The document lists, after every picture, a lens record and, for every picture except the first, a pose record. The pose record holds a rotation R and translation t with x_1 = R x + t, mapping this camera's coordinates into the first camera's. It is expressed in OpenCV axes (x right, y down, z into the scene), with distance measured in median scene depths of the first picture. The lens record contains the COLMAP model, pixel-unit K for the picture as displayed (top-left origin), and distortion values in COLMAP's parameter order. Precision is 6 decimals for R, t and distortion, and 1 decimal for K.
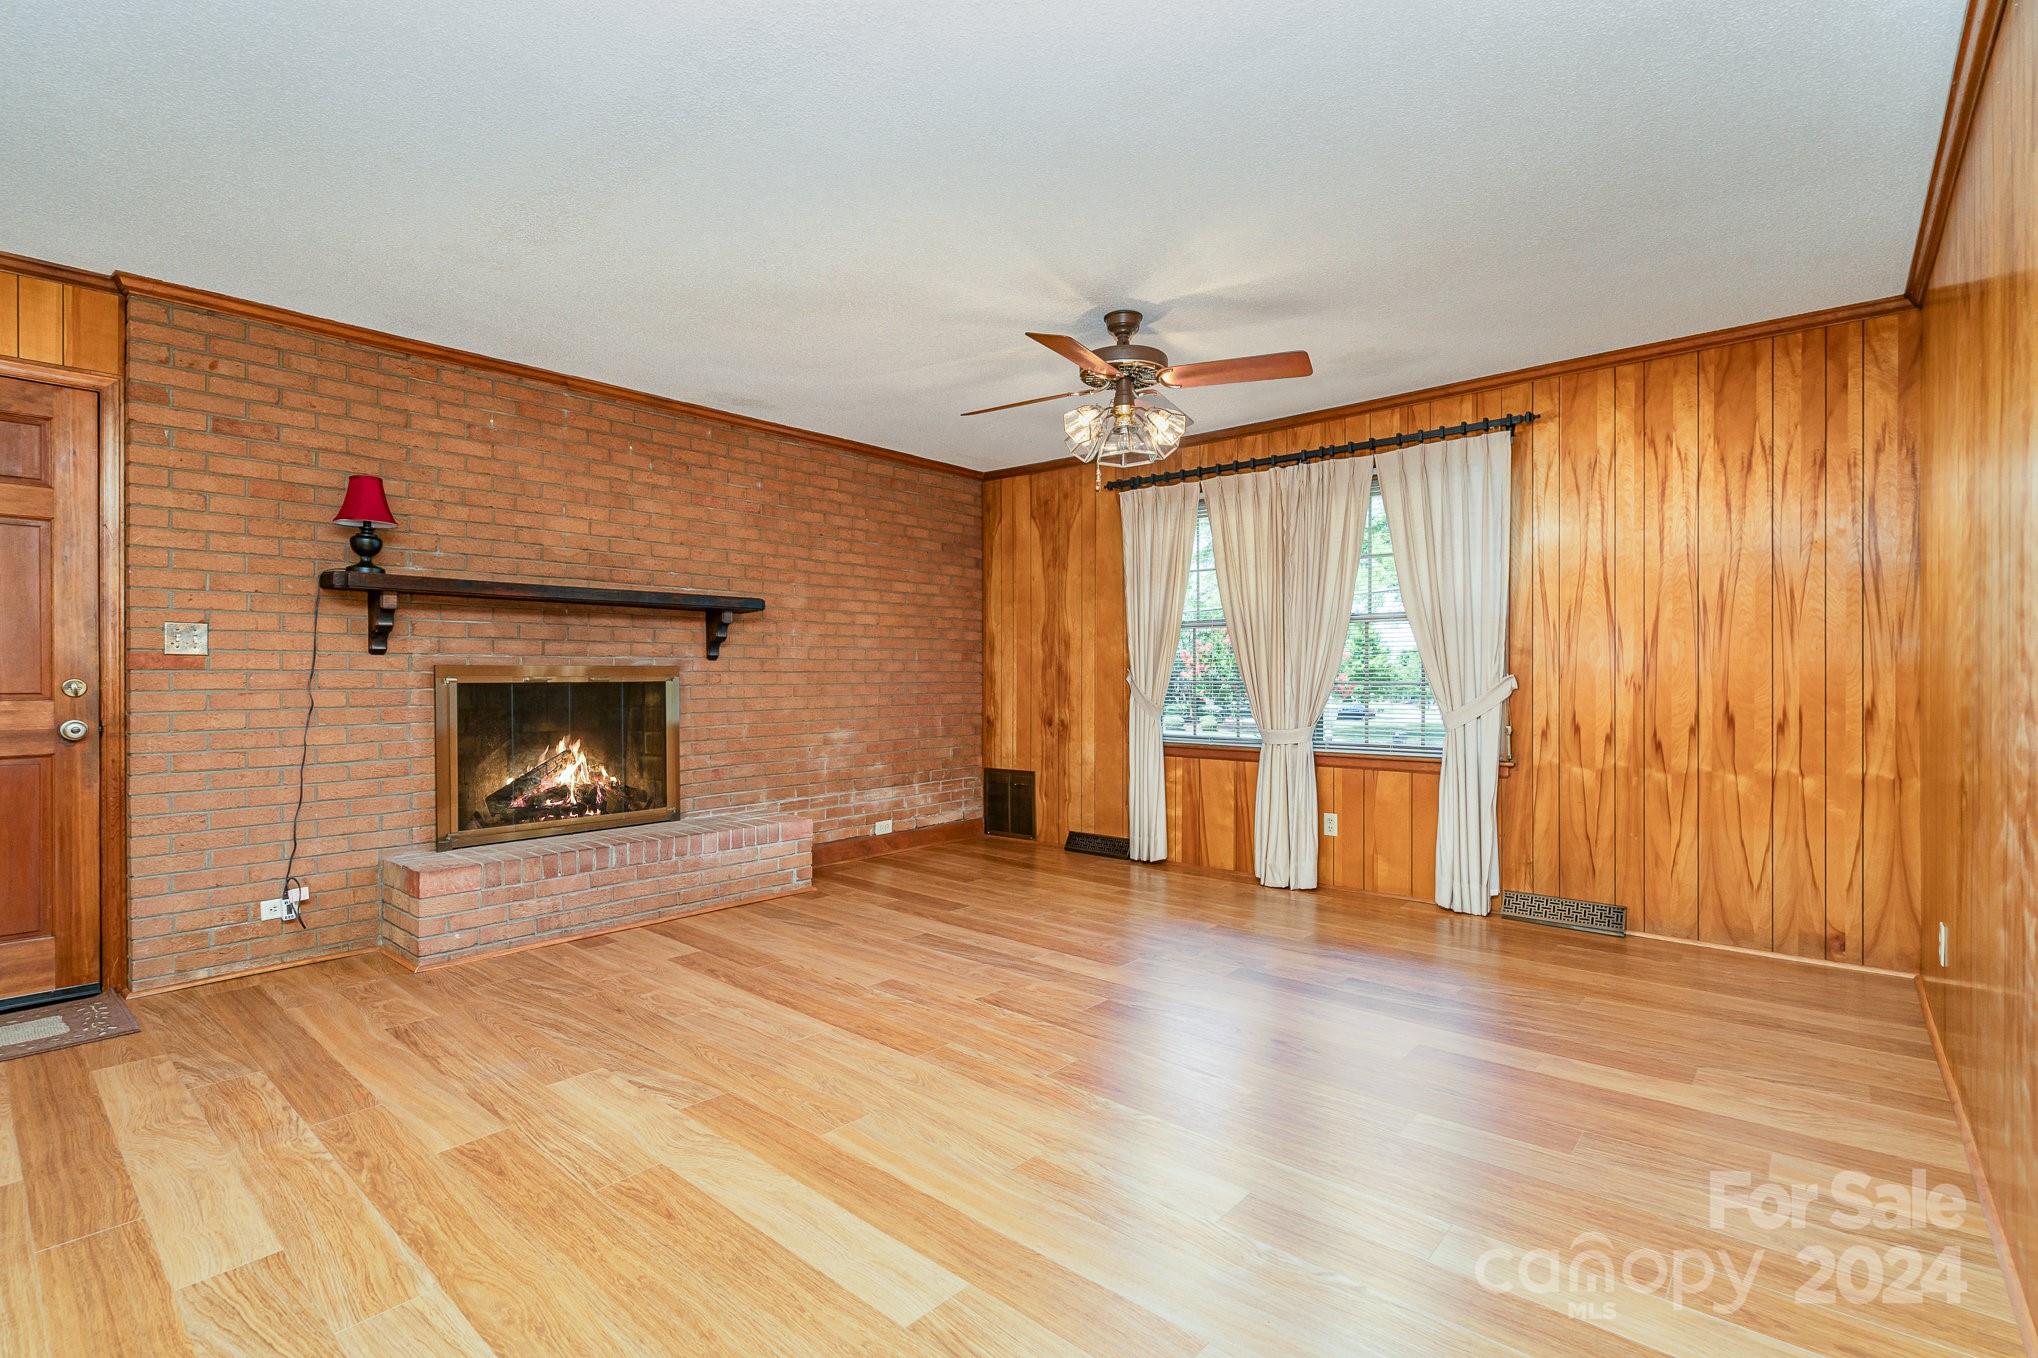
lens RADIAL K [[967.5, 0, 1009.9], [0, 967.5, 678.3], [0, 0, 1]] dist [-0.011106, 0.003594]
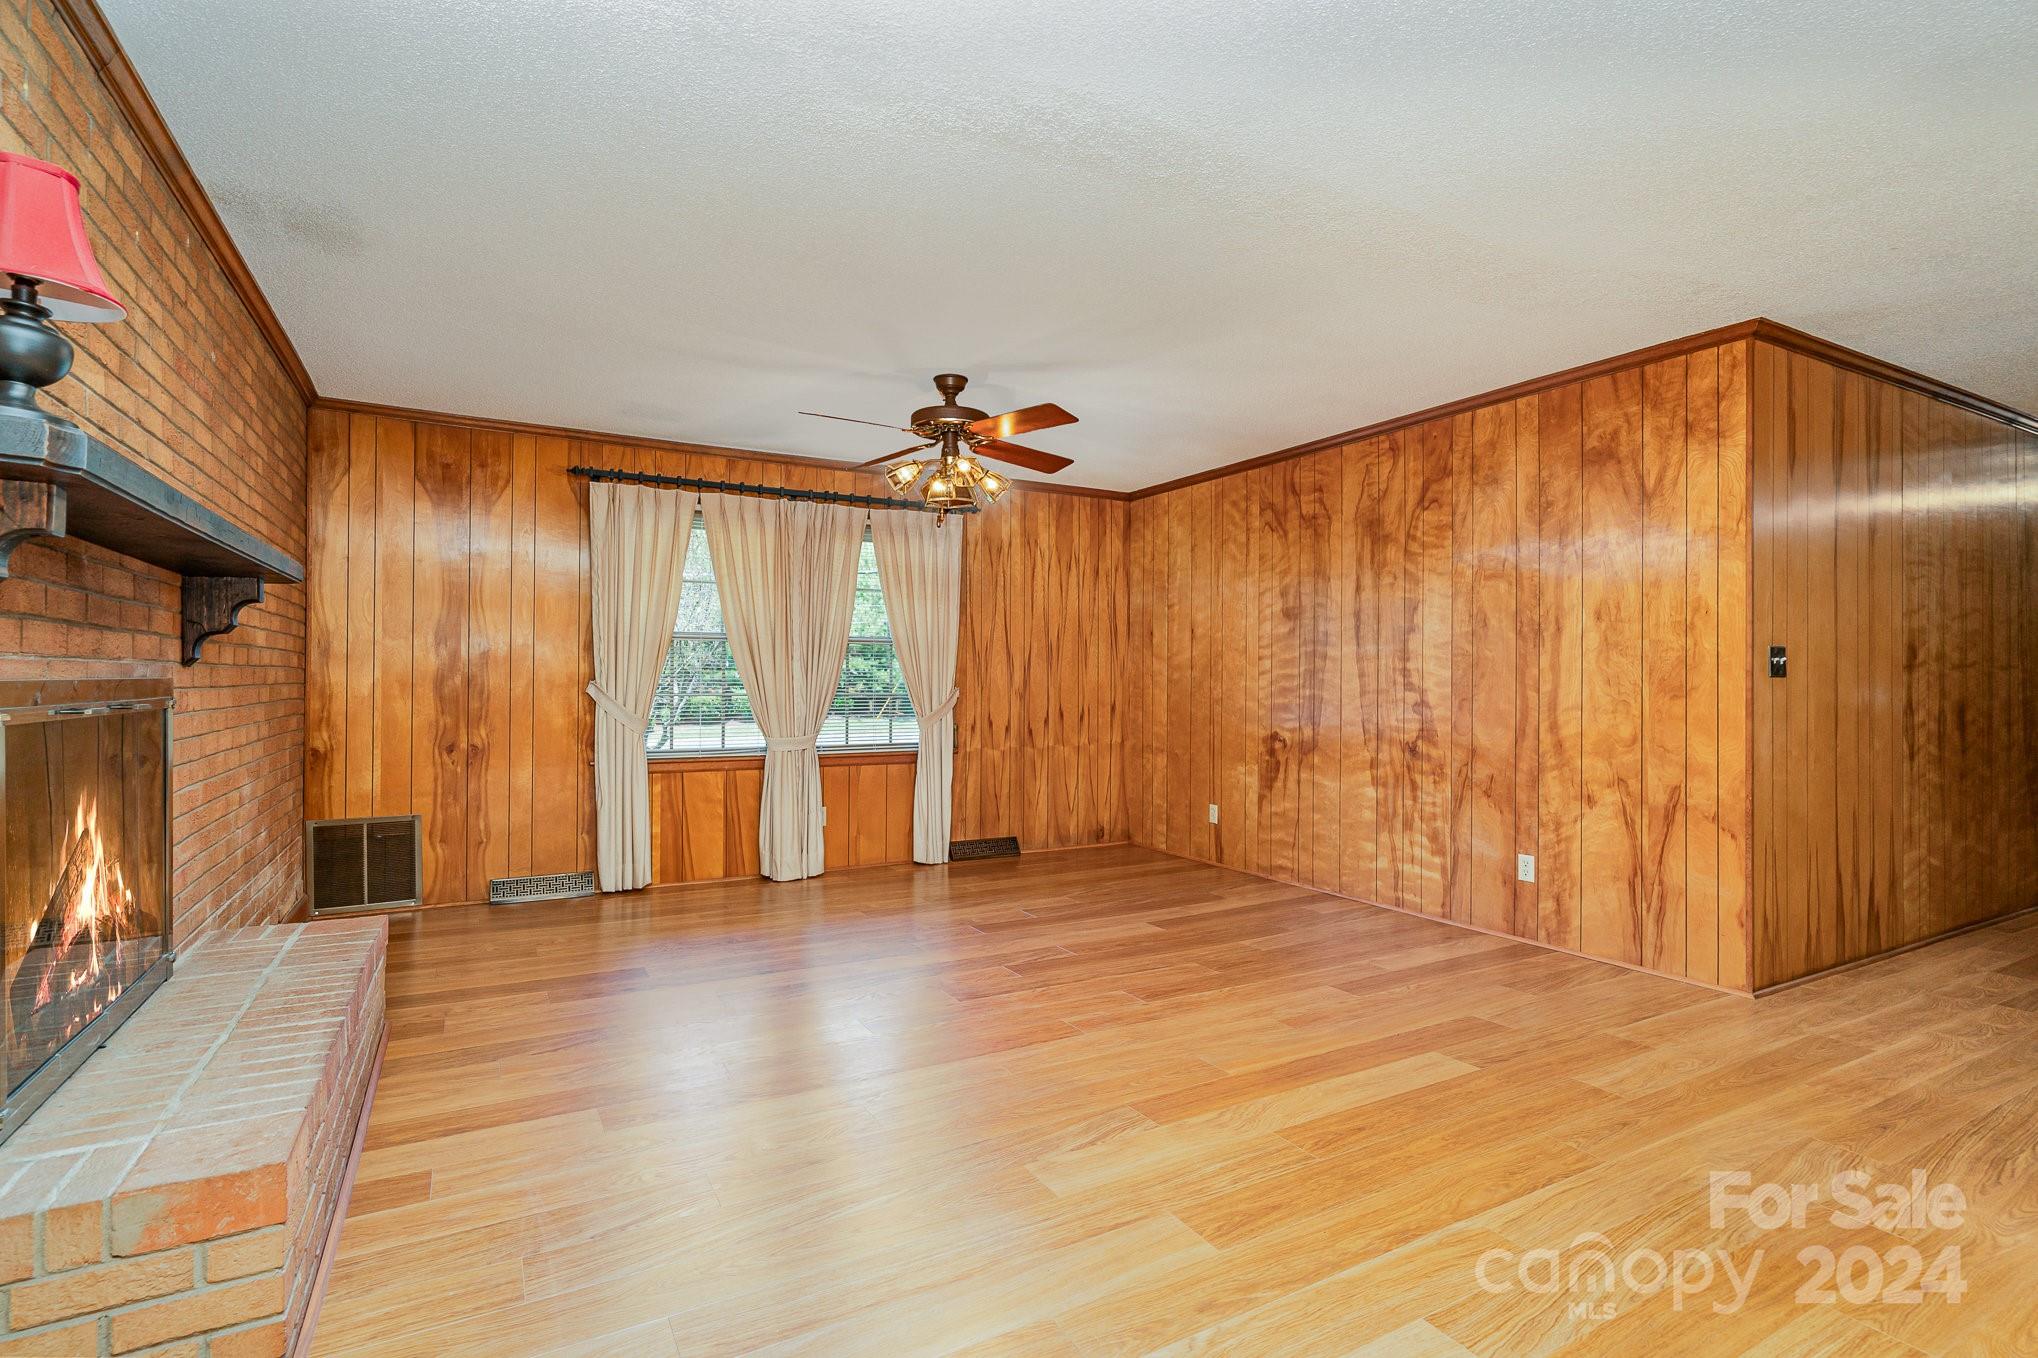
lens RADIAL K [[936.4, 0, 1024.9], [0, 936.4, 677.4], [0, 0, 1]] dist [-0.012772, 0.004235]
pose [[0.336124, 0.004495, 0.941807, -0.796726], [-0.001058, 0.999990, -0.004395, -0.014194], [-0.941817, 0.000481, 0.336125, 0.481664]]
